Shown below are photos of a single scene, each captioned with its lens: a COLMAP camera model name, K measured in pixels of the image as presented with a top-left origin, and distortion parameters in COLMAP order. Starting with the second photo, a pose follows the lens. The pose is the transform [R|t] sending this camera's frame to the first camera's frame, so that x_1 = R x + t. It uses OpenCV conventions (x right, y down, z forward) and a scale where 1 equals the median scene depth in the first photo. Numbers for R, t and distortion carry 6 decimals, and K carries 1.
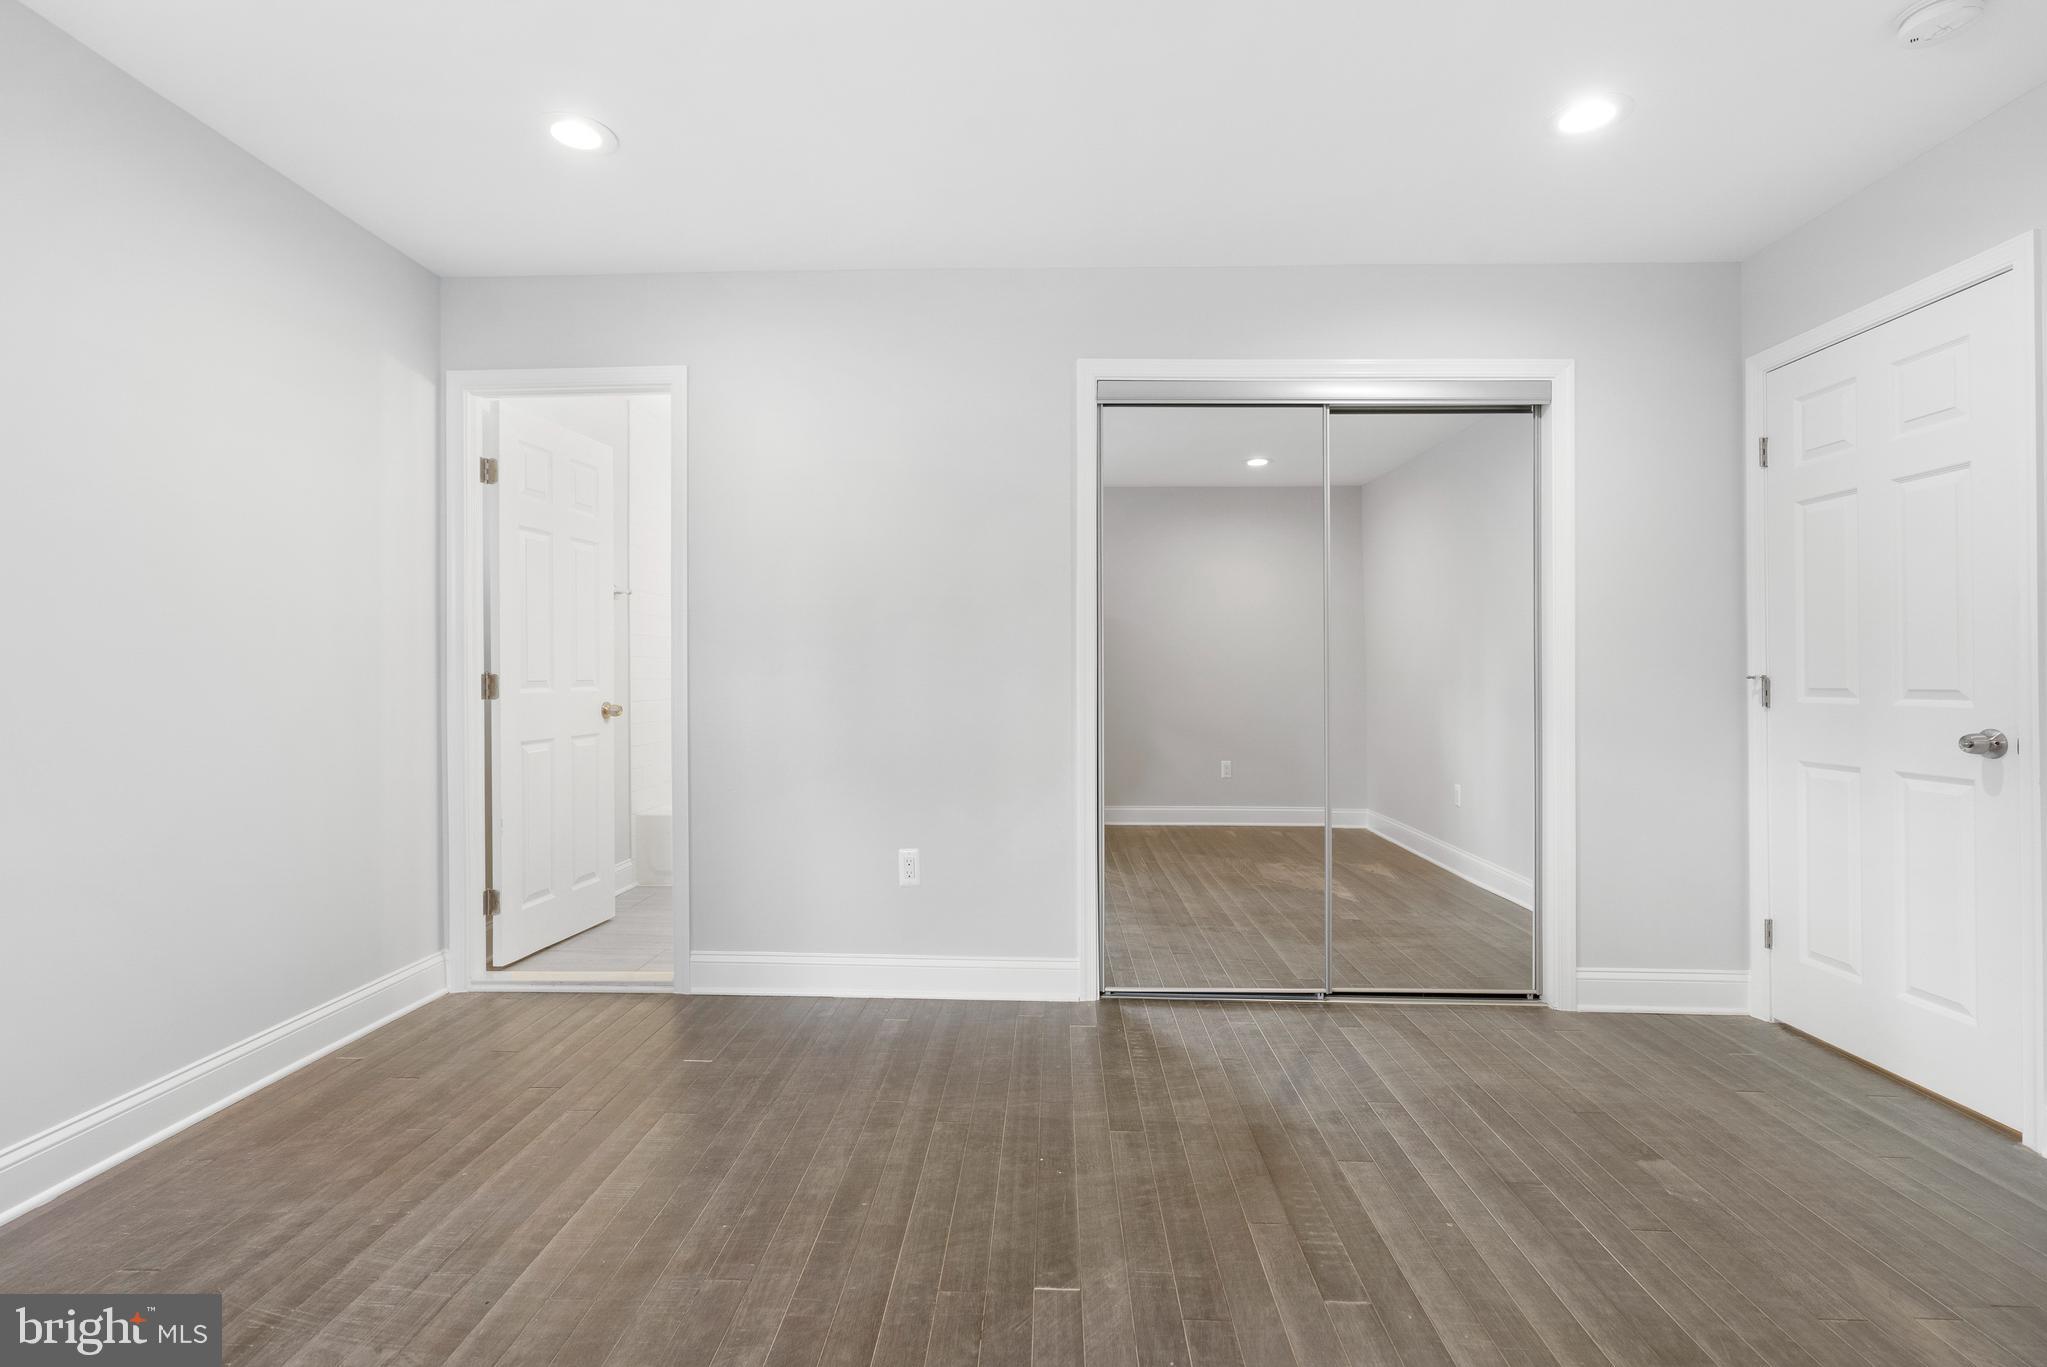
lens RADIAL K [[955.9, 0, 1022.6], [0, 955.9, 682.5], [0, 0, 1]] dist [-0.012418, 0.004969]
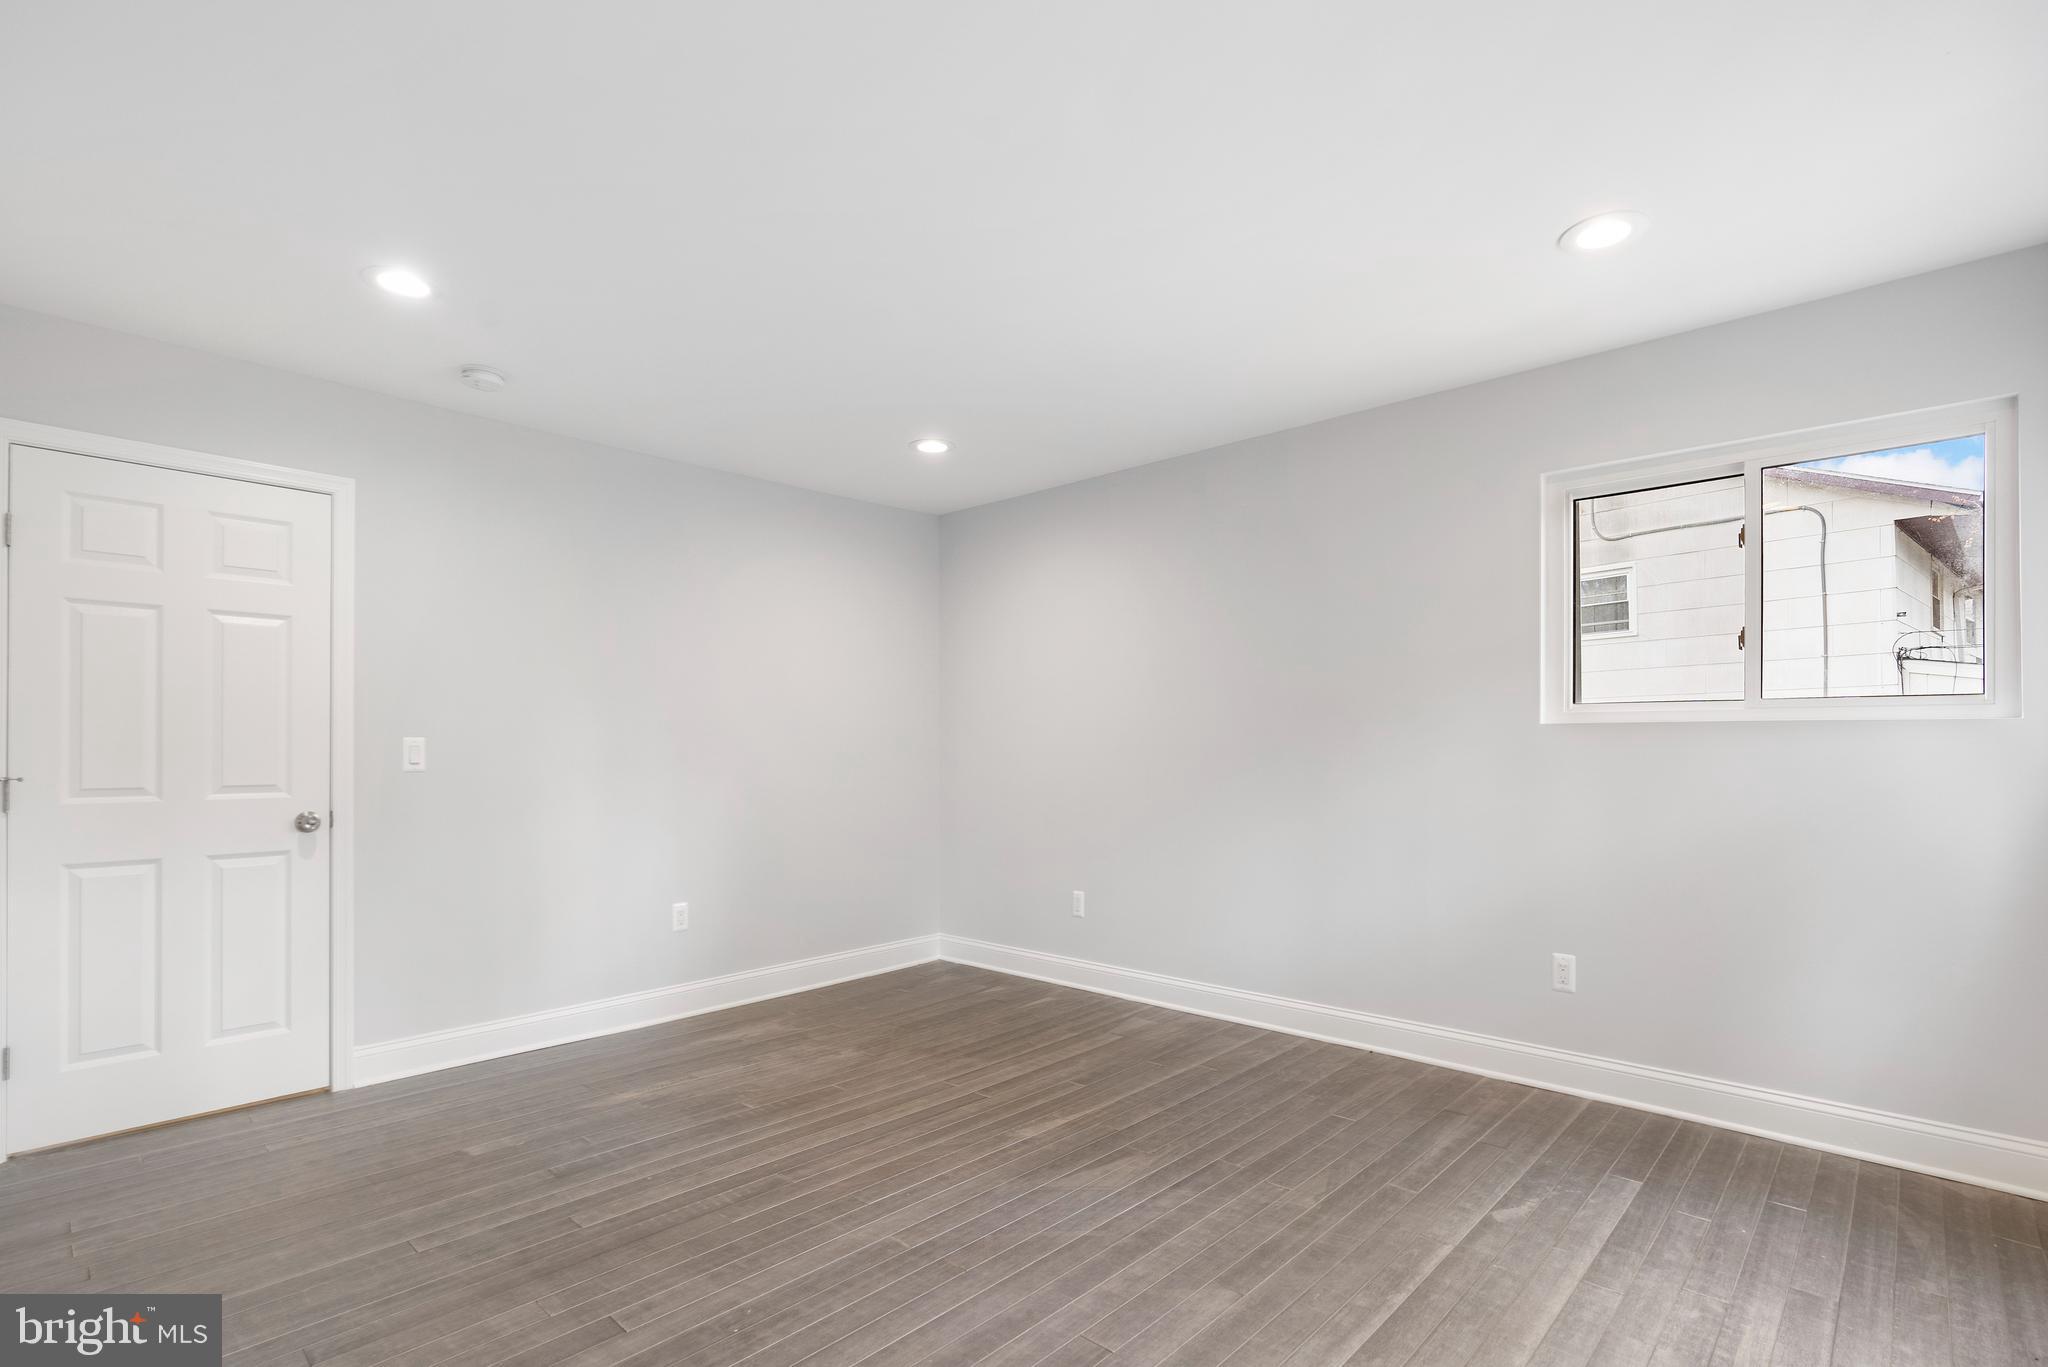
lens RADIAL K [[956.3, 0, 1025.4], [0, 956.3, 747.9], [0, 0, 1]] dist [-0.012418, 0.004969]
pose [[-0.751164, 0.003580, 0.660106, -0.692611], [0.002768, 0.999994, -0.002274, -0.038618], [-0.660110, 0.000119, -0.751169, 1.333069]]
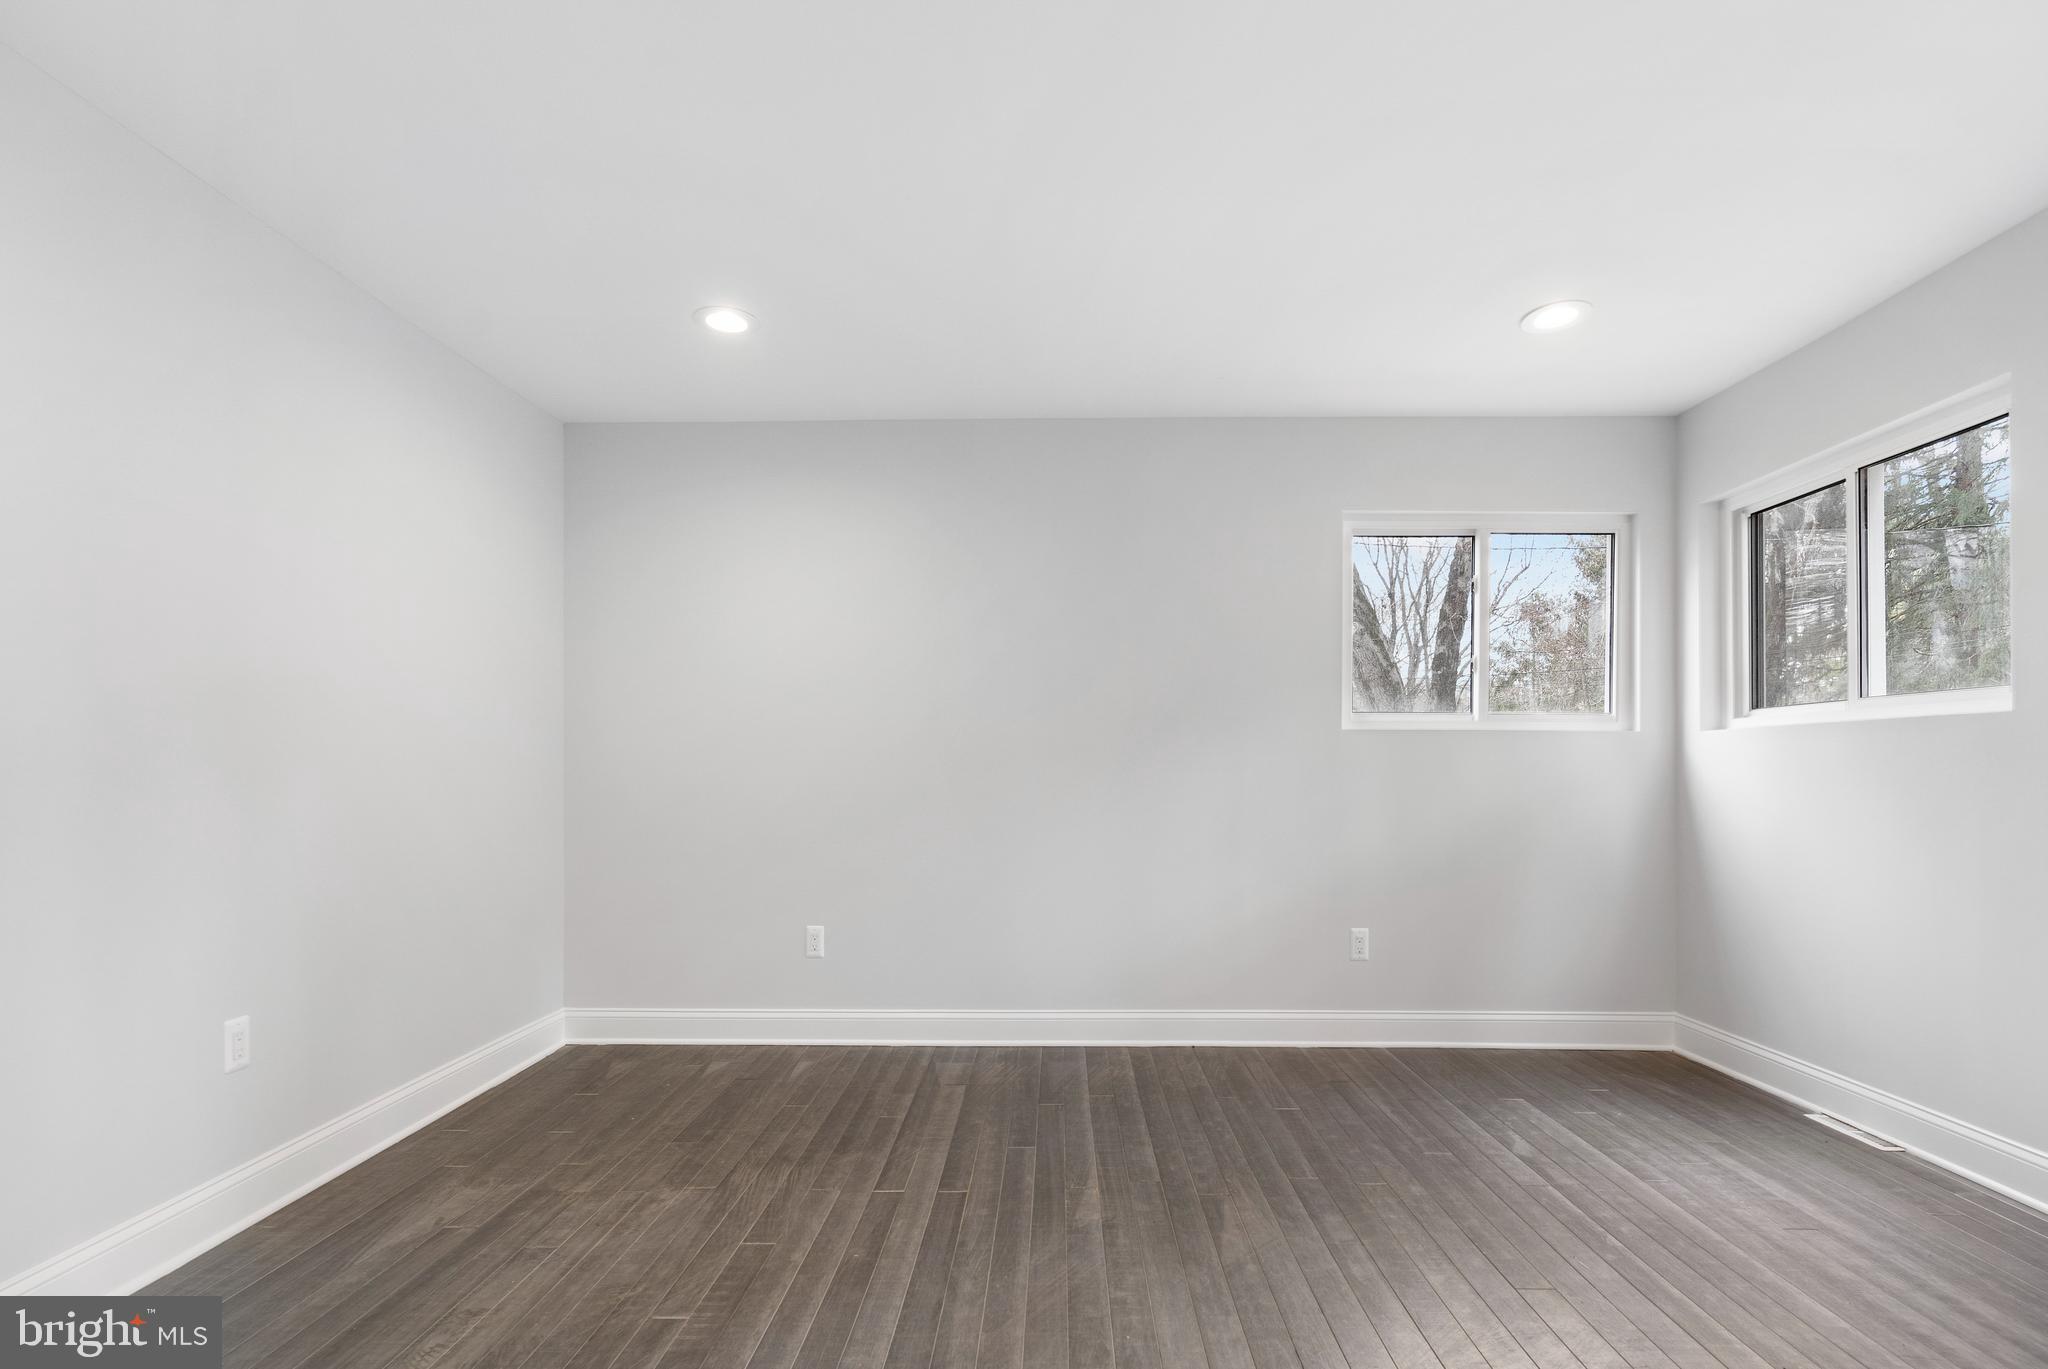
lens RADIAL K [[956.3, 0, 1031.9], [0, 956.3, 778.7], [0, 0, 1]] dist [-0.012418, 0.004969]
pose [[-0.999995, 0.002811, 0.001309, 0.171752], [0.002814, 0.999992, 0.002760, 0.000491], [-0.001302, 0.002763, -0.999995, 1.390639]]
